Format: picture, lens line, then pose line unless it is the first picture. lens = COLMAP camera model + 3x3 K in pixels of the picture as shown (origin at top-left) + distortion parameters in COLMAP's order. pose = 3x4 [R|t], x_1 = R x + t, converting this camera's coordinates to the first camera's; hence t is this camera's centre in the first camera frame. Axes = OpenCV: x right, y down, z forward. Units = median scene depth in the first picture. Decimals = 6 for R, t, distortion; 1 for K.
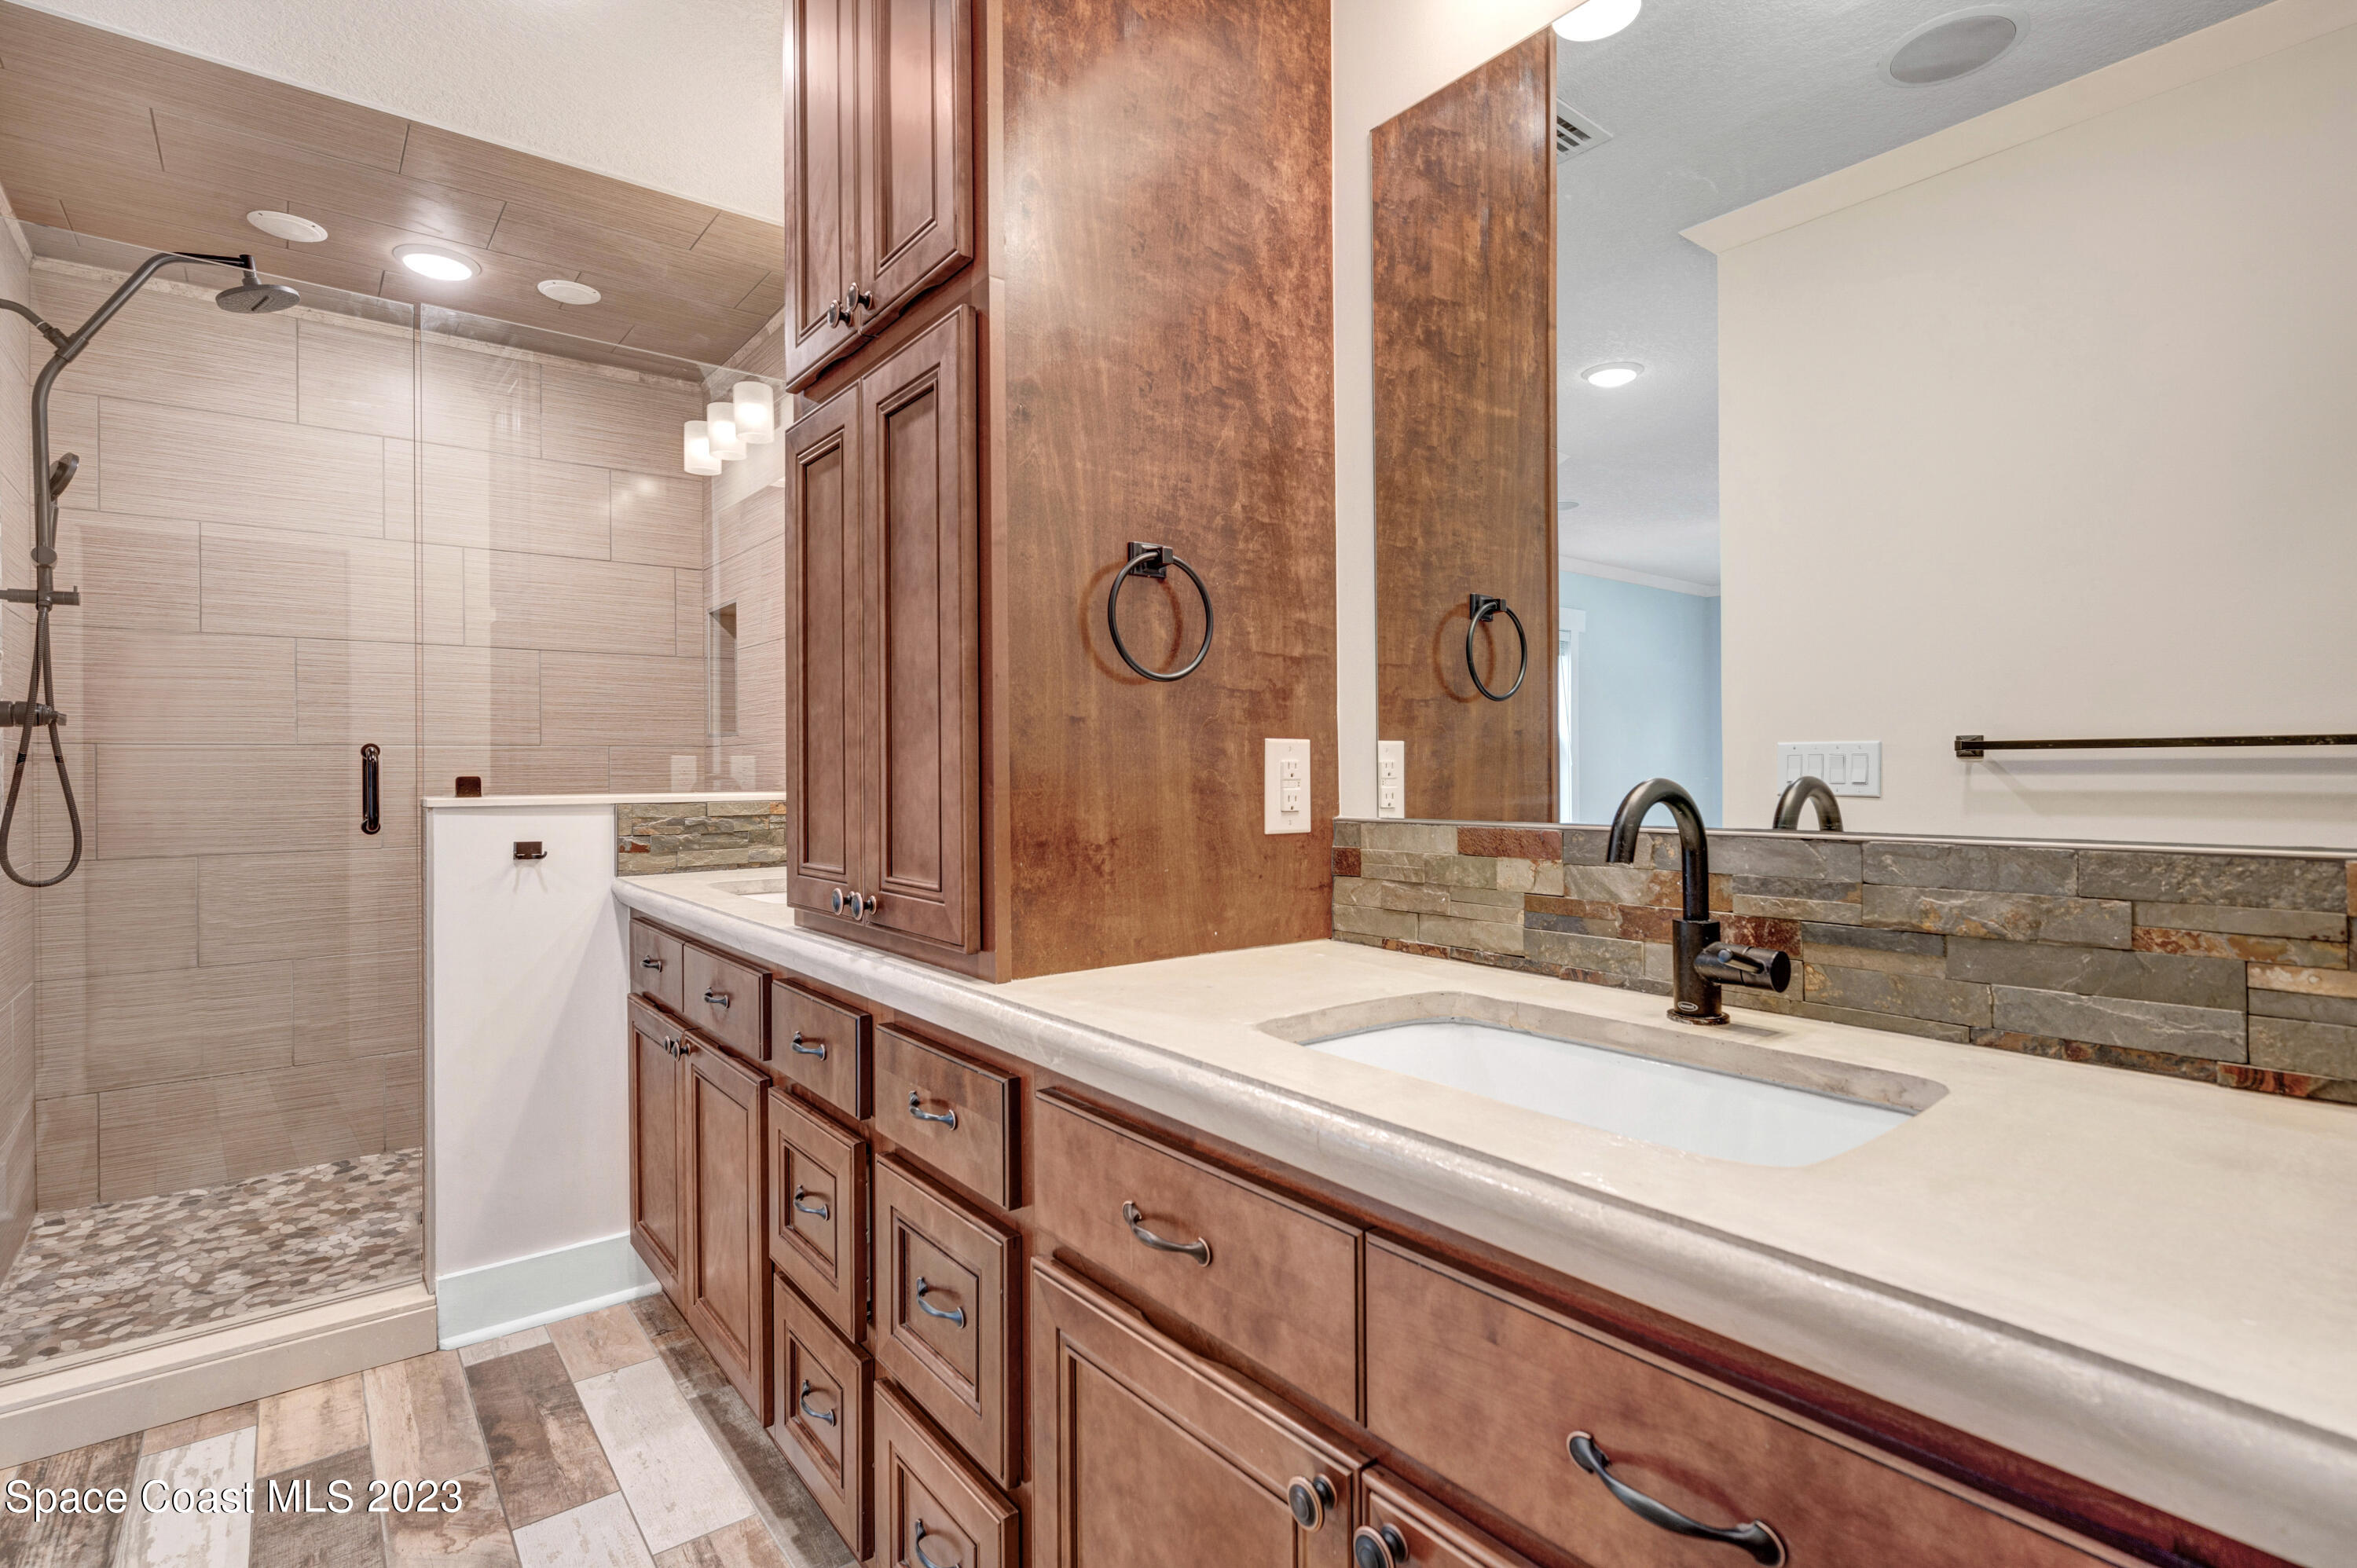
lens RADIAL K [[1152.8, 0, 1176.6], [0, 1152.8, 746.4], [0, 0, 1]] dist [-0.000692, 0.000926]
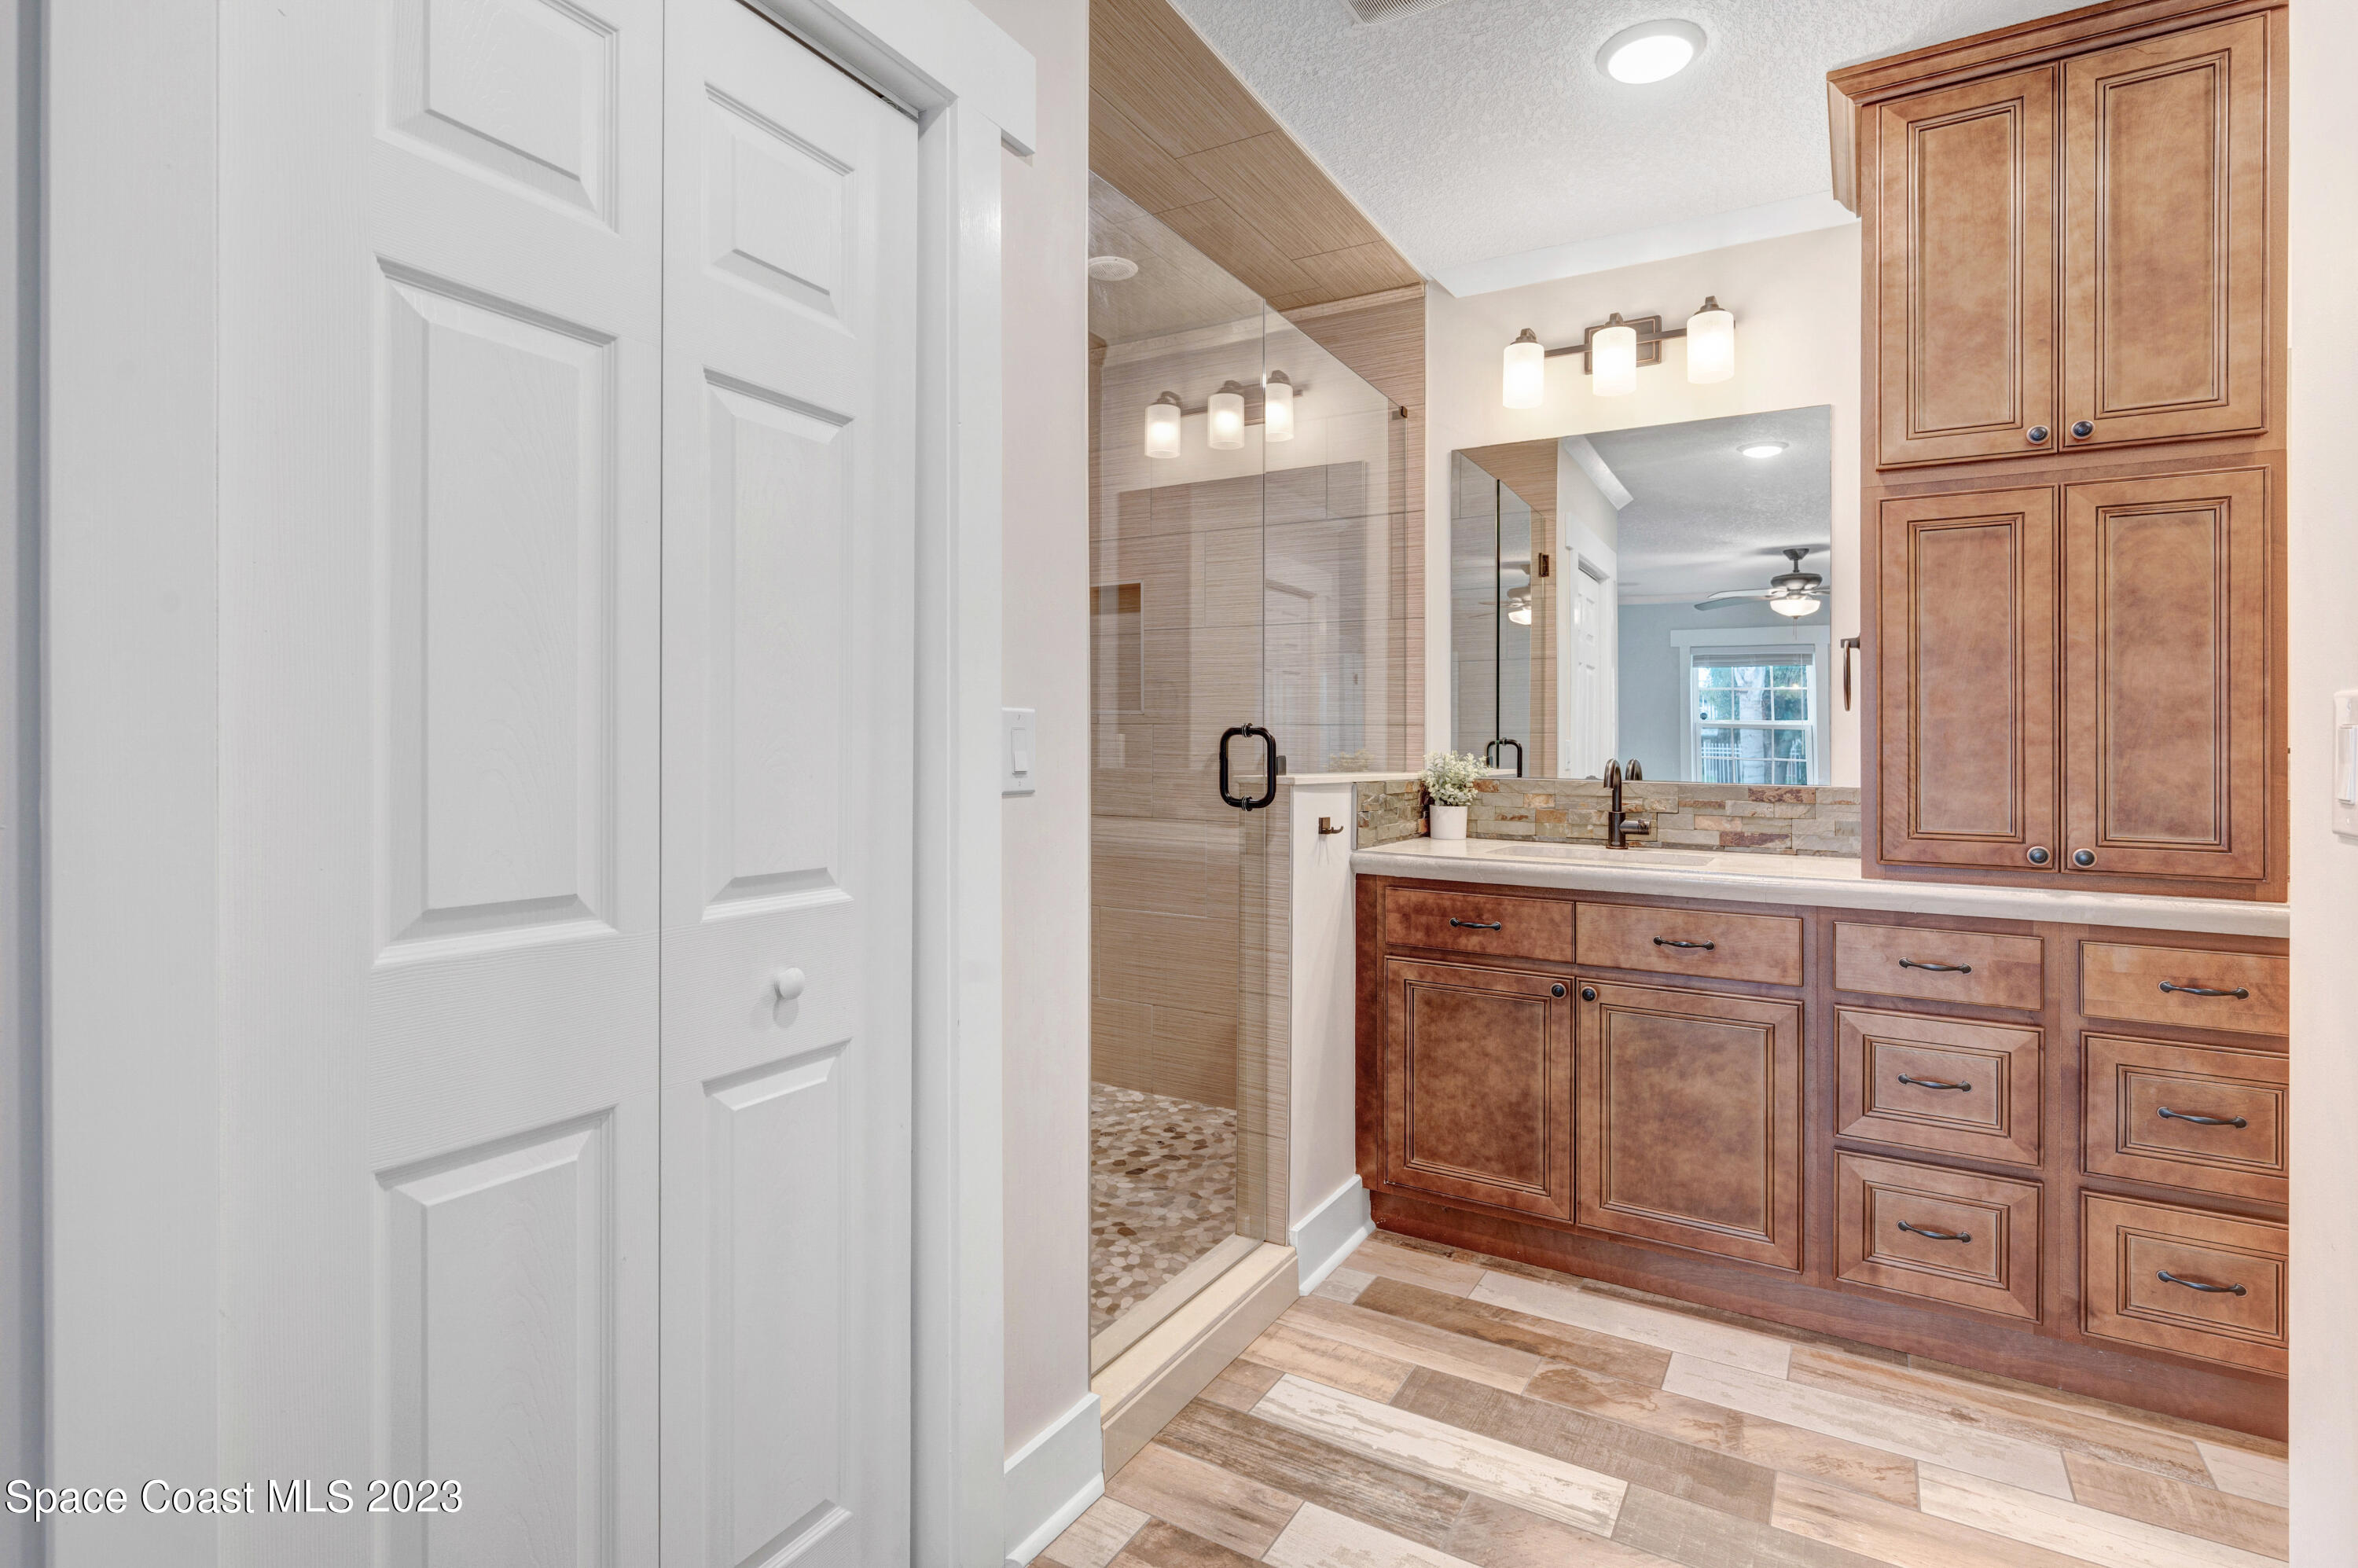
lens RADIAL K [[1178.0, 0, 1169.0], [0, 1178.0, 748.4], [0, 0, 1]] dist [0.002984, -0.000016]
pose [[0.927802, 0.017632, 0.372655, -0.972106], [-0.025624, 0.999535, 0.016503, 0.004077], [-0.372191, -0.024861, 0.927823, 0.043210]]
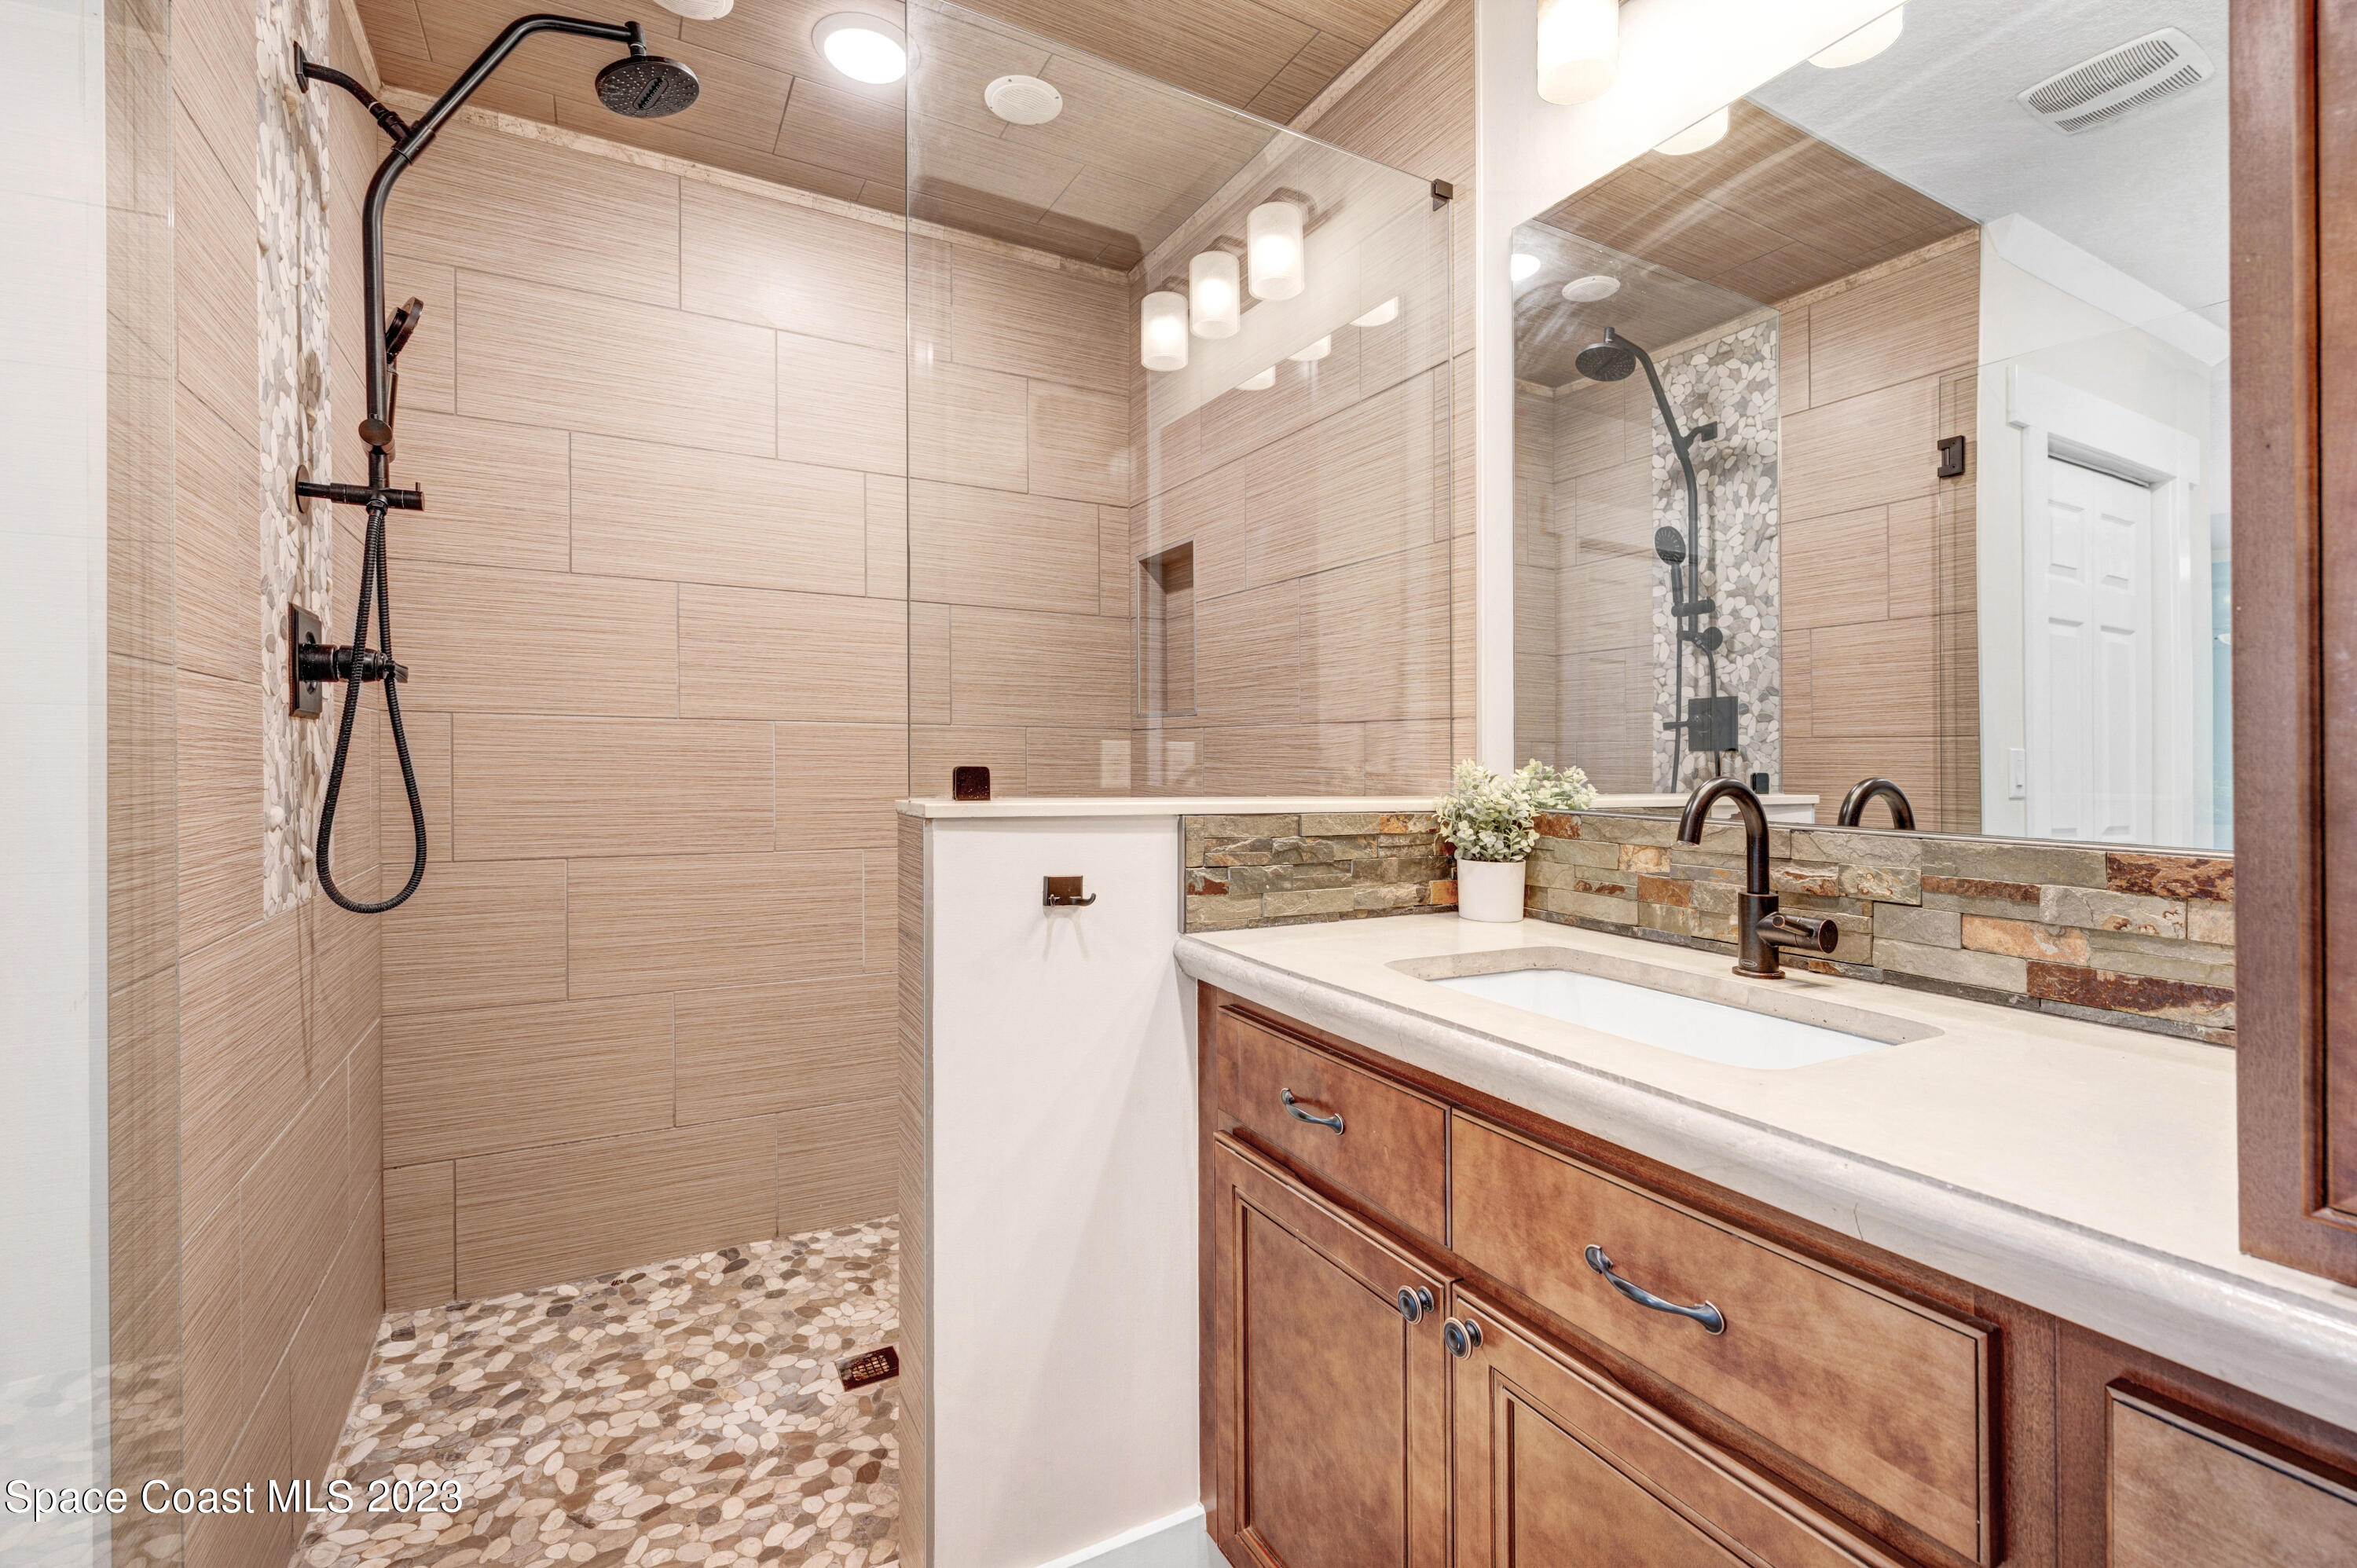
lens RADIAL K [[1043.5, 0, 1183.2], [0, 1043.5, 762.0], [0, 0, 1]] dist [-0.000760, 0.000163]
pose [[0.987268, 0.018726, -0.157962, -0.368559], [-0.015288, 0.999620, 0.022952, 0.008099], [0.158332, -0.020245, 0.987178, 0.417047]]
